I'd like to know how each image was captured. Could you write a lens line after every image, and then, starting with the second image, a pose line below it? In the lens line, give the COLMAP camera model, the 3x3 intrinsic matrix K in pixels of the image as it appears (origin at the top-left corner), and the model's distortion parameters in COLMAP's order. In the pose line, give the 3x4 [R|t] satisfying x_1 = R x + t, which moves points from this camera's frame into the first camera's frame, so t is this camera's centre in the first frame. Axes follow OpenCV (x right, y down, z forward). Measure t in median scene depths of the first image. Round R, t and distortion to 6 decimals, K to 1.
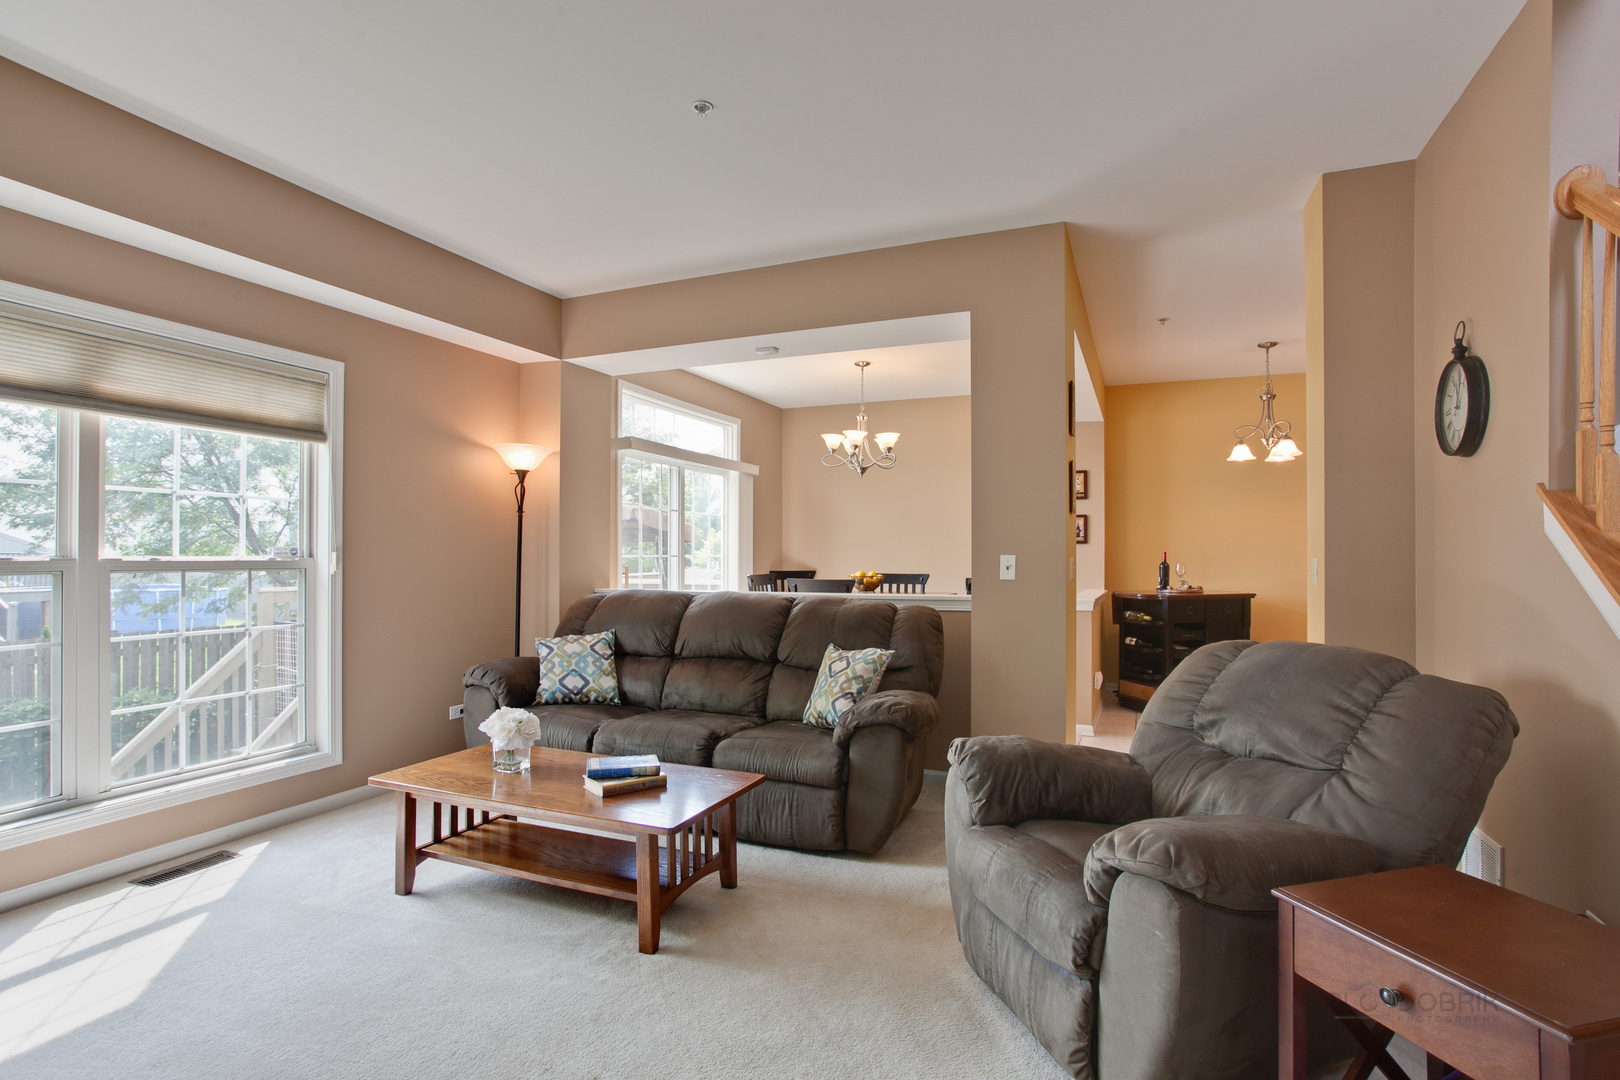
lens RADIAL K [[799.0, 0, 808.9], [0, 799.0, 550.2], [0, 0, 1]] dist [-0.060621, 0.029328]
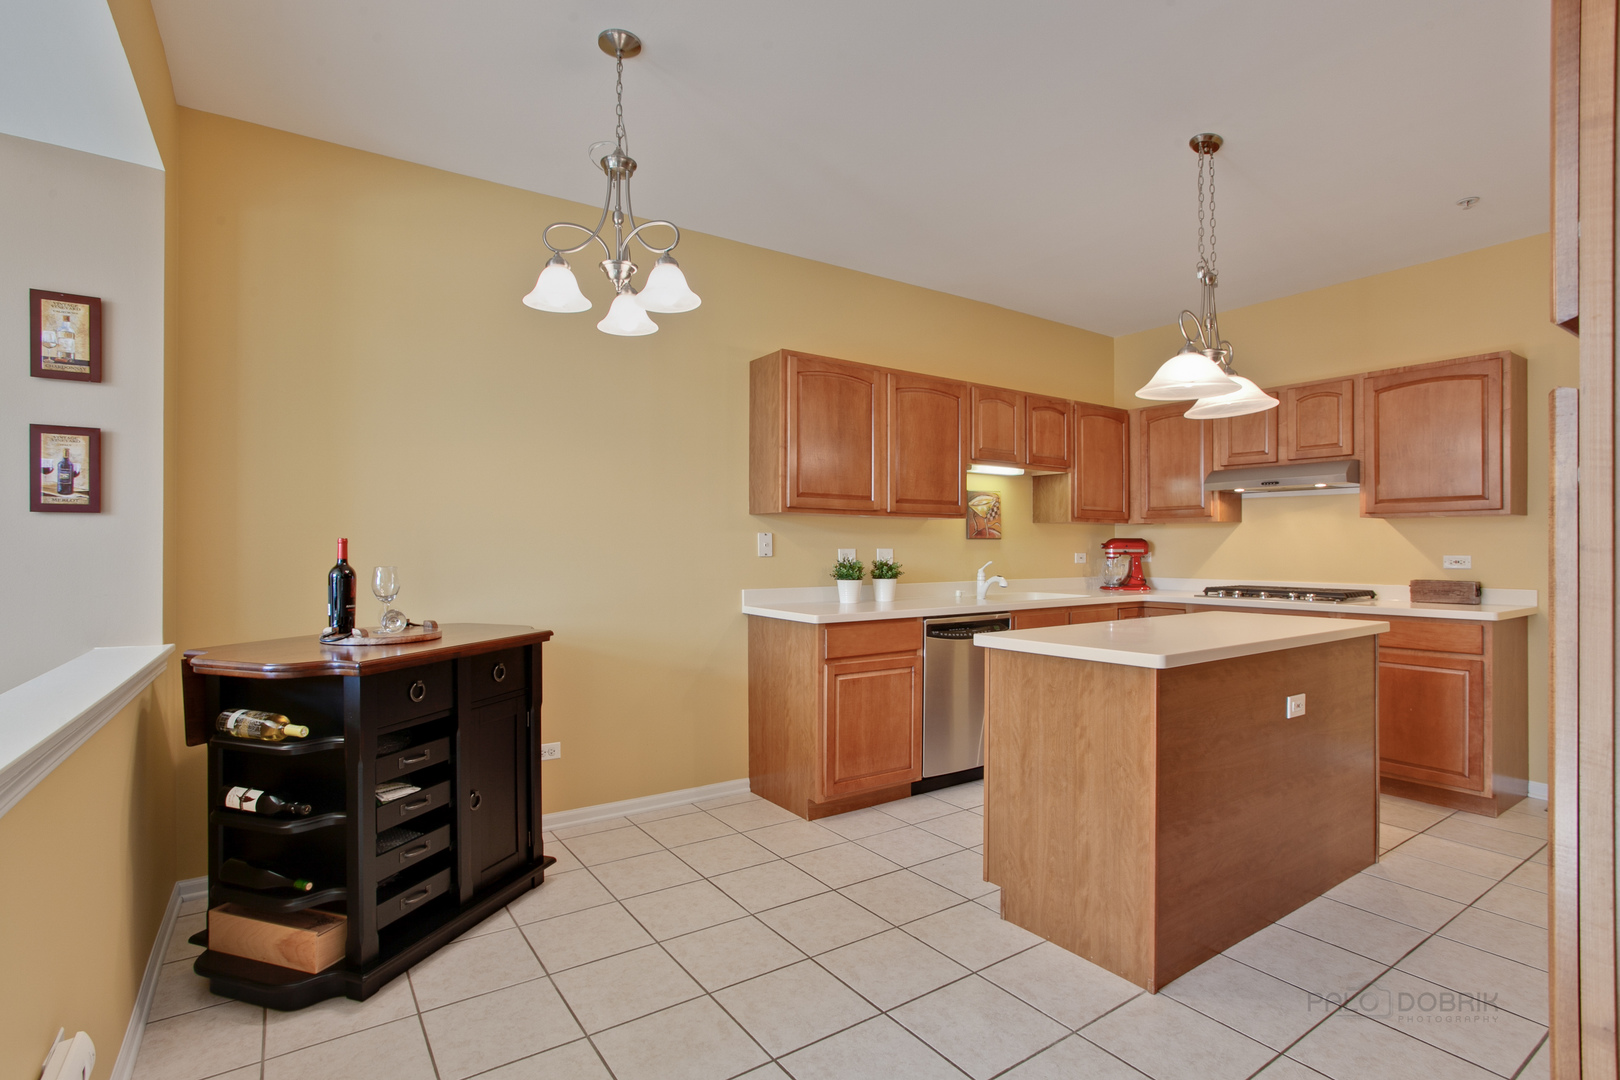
lens RADIAL K [[799.0, 0, 804.4], [0, 799.0, 546.1], [0, 0, 1]] dist [-0.060621, 0.029328]
pose [[0.545061, -0.003743, 0.838388, 0.256637], [-0.005005, 0.999958, 0.007718, 0.002174], [-0.838382, -0.008403, 0.545019, 0.612770]]
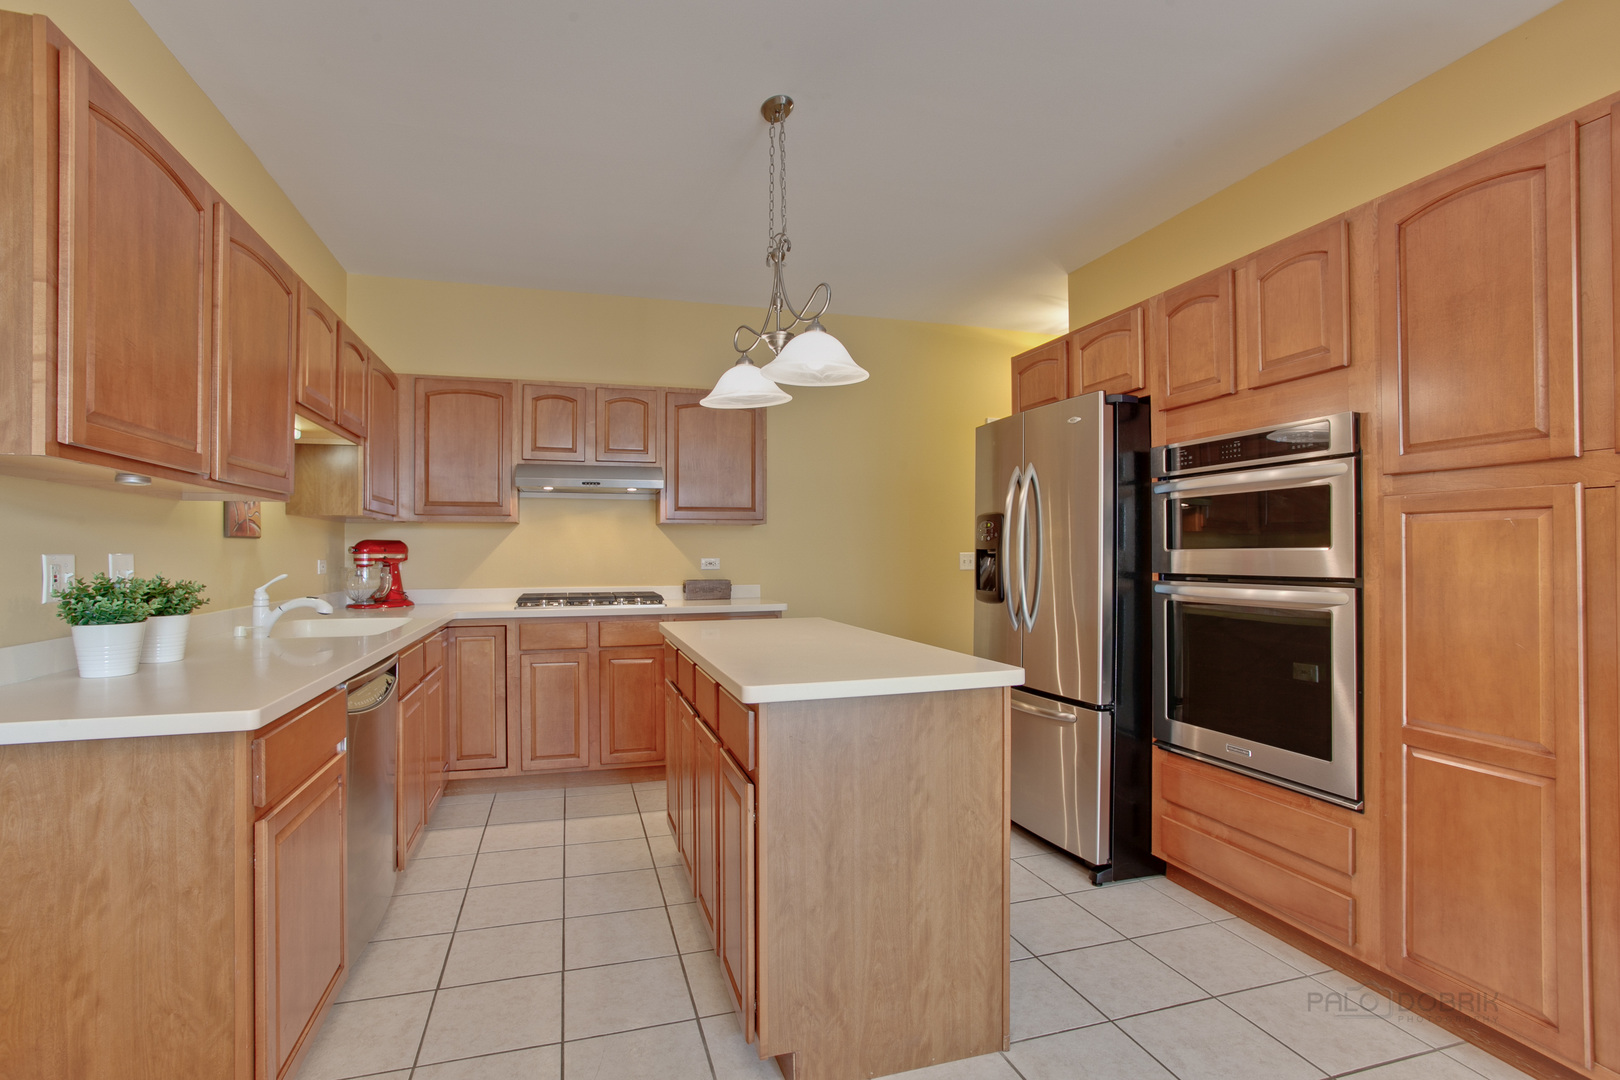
lens RADIAL K [[799.0, 0, 818.8], [0, 799.0, 541.7], [0, 0, 1]] dist [-0.060621, 0.029328]
pose [[-0.650497, 0.005881, 0.759486, 0.439363], [-0.007946, 0.999863, -0.014548, 0.006699], [-0.759468, -0.015499, -0.650360, 0.923865]]
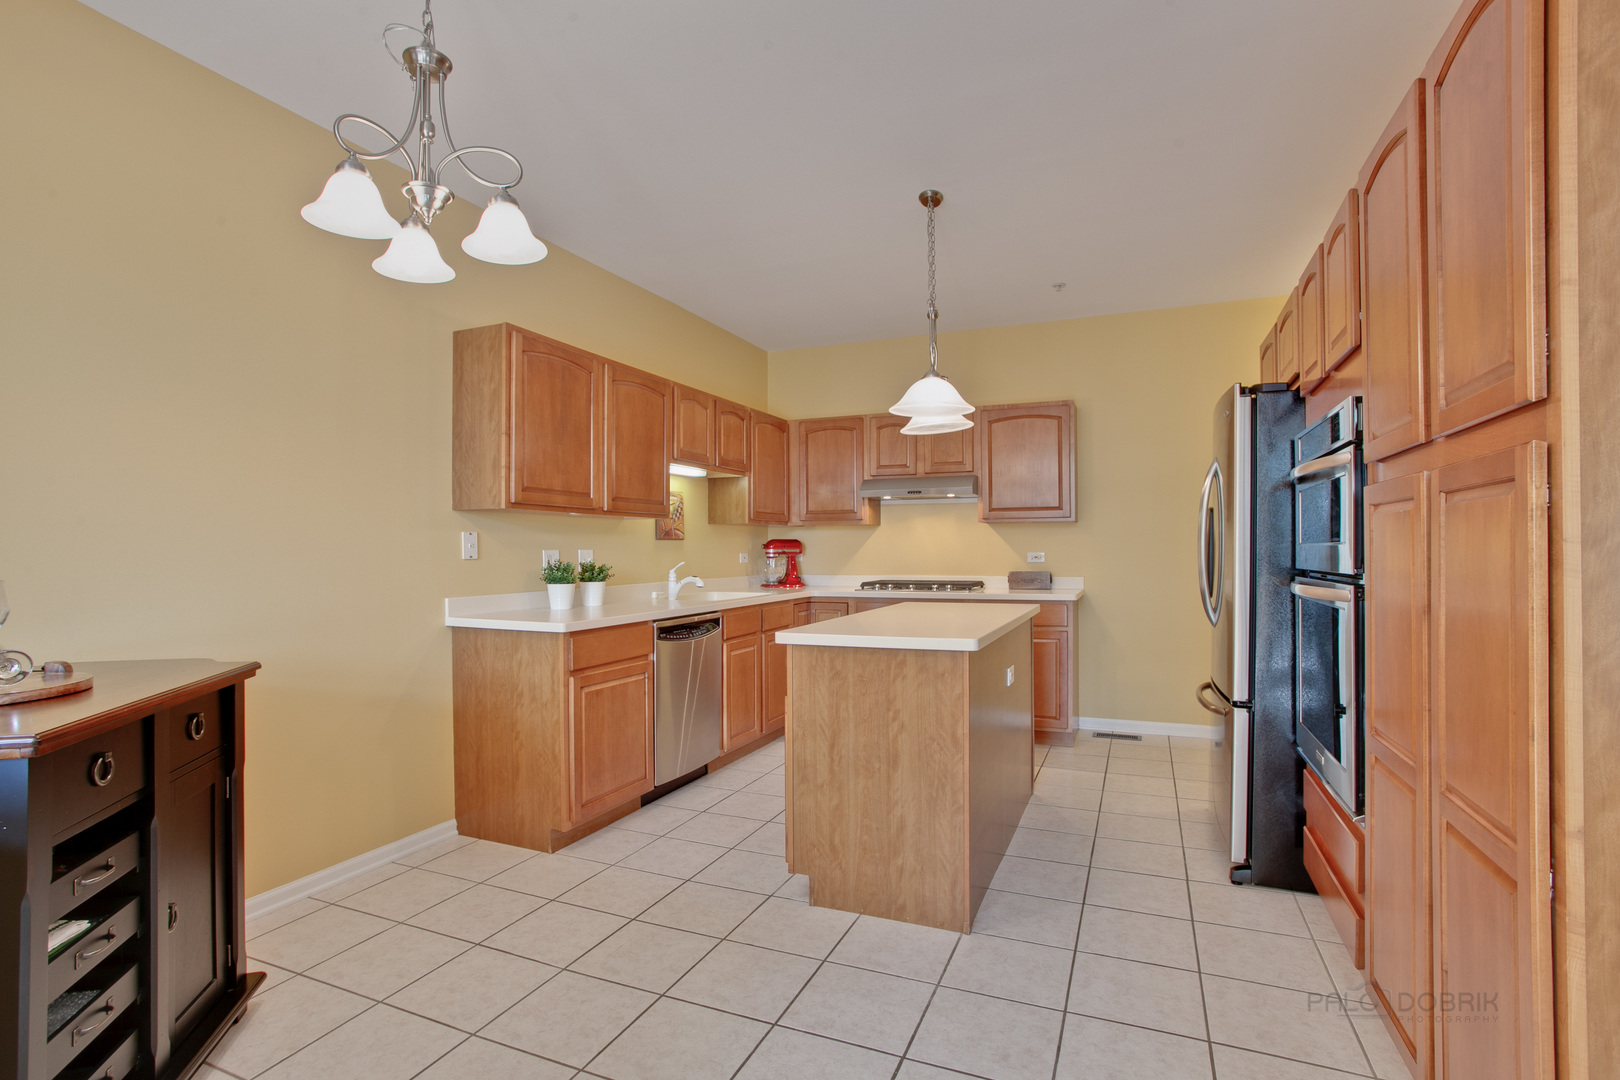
lens RADIAL K [[799.0, 0, 816.8], [0, 799.0, 547.4], [0, 0, 1]] dist [-0.060621, 0.029328]
pose [[-0.001429, -0.004250, 0.999990, 0.230619], [-0.004297, 0.999982, 0.004244, 0.004053], [-0.999990, -0.004291, -0.001448, 0.745944]]
